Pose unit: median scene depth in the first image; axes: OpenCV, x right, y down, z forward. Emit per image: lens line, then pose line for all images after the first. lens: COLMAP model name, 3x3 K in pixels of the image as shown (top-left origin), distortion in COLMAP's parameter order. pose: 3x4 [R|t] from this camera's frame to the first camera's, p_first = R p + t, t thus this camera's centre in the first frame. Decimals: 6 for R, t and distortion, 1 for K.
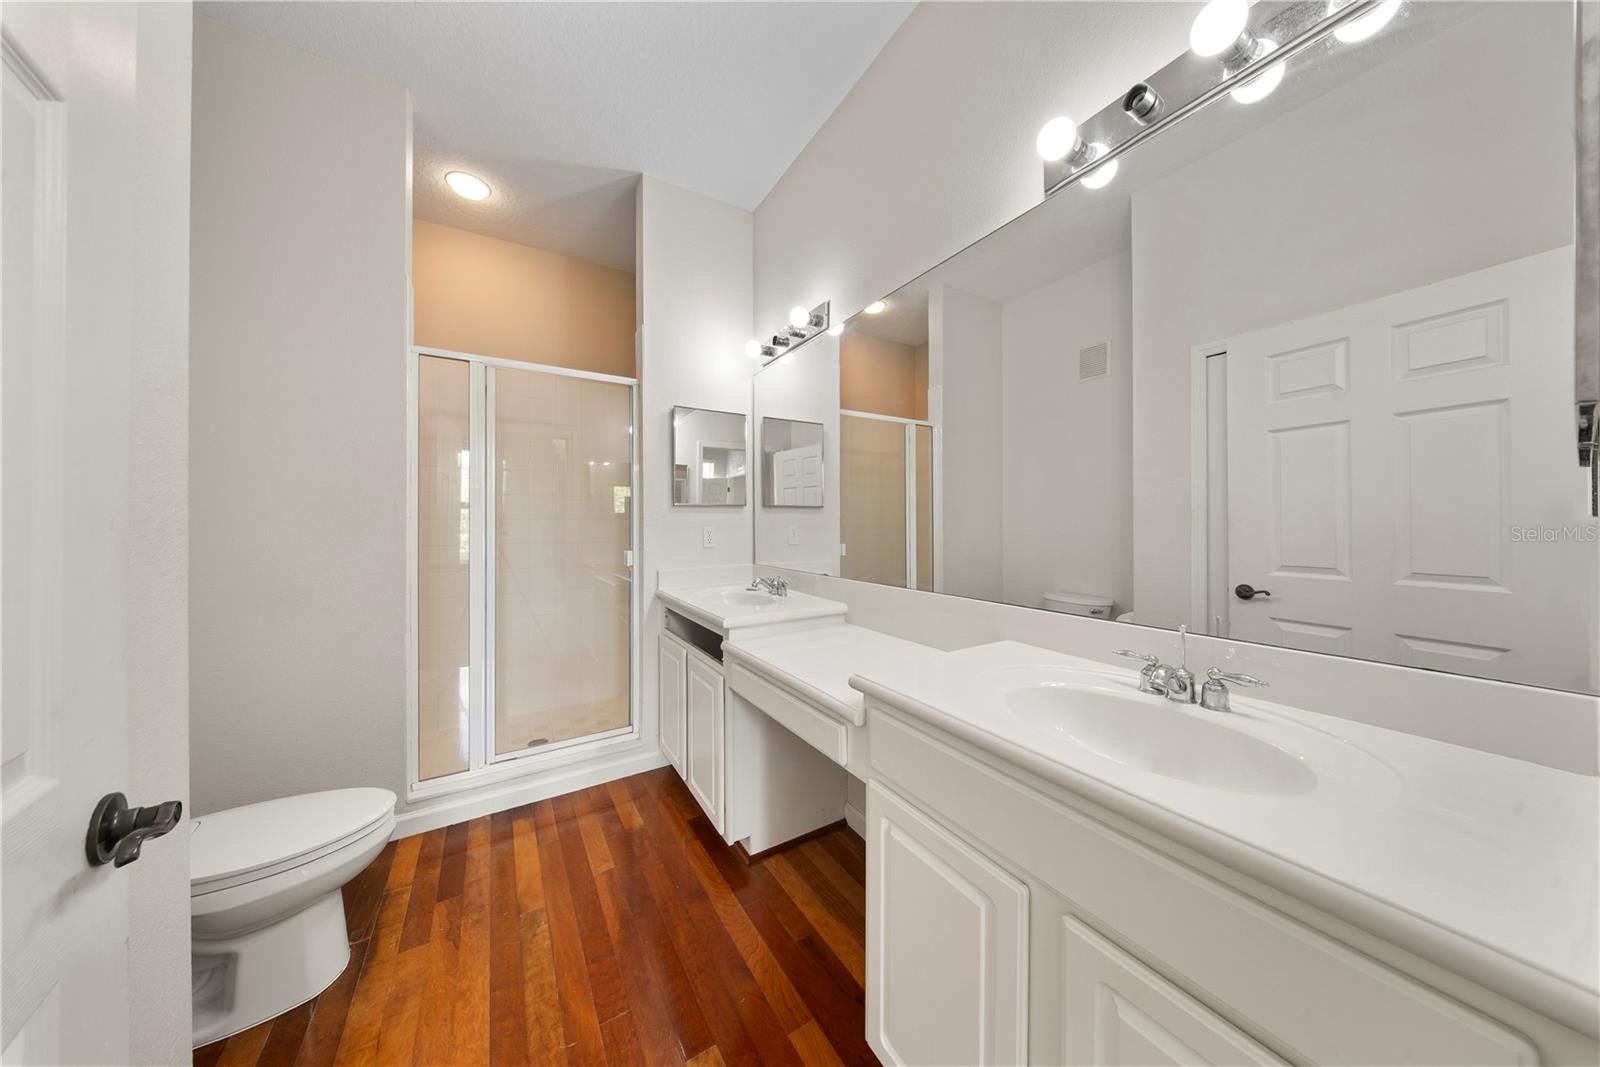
lens RADIAL K [[472.9, 0, 799.6], [0, 472.9, 521.9], [0, 0, 1]] dist [-0.007959, -0.000102]
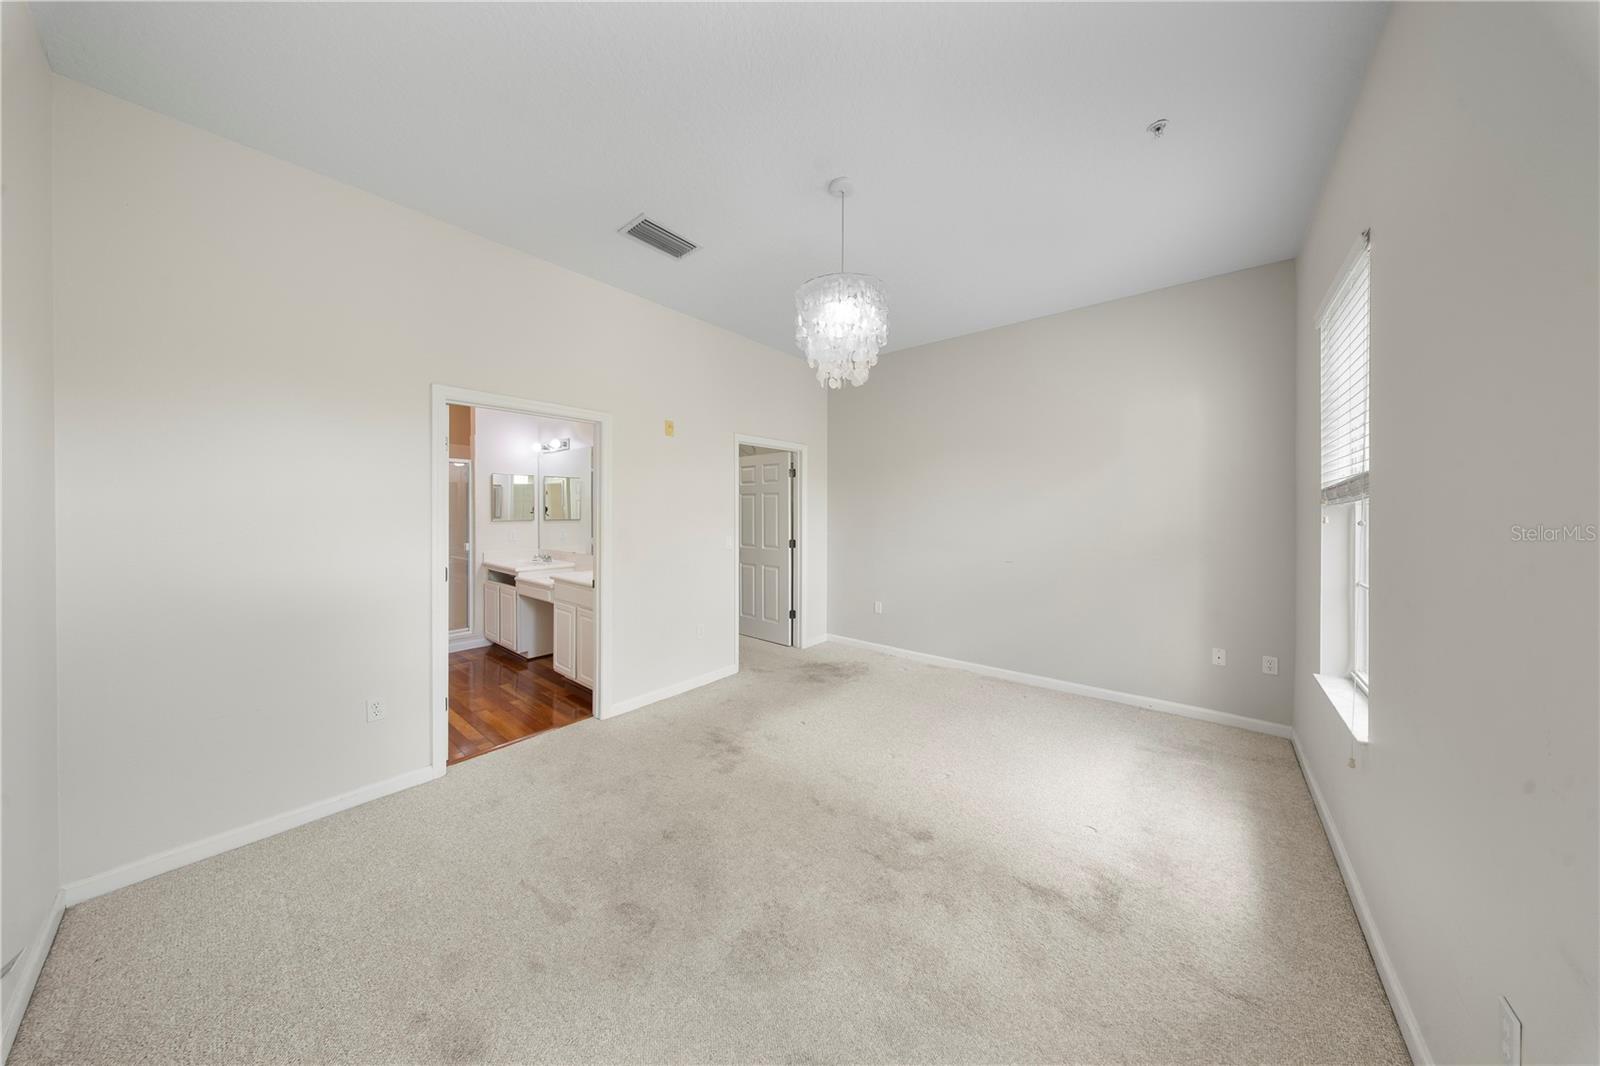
lens RADIAL K [[472.9, 0, 830.5], [0, 472.9, 518.4], [0, 0, 1]] dist [-0.000307, -0.000032]
pose [[0.935827, 0.000947, 0.352457, 0.408472], [-0.003785, 0.999966, 0.007363, -0.070584], [-0.352438, -0.008225, 0.935799, -1.532981]]
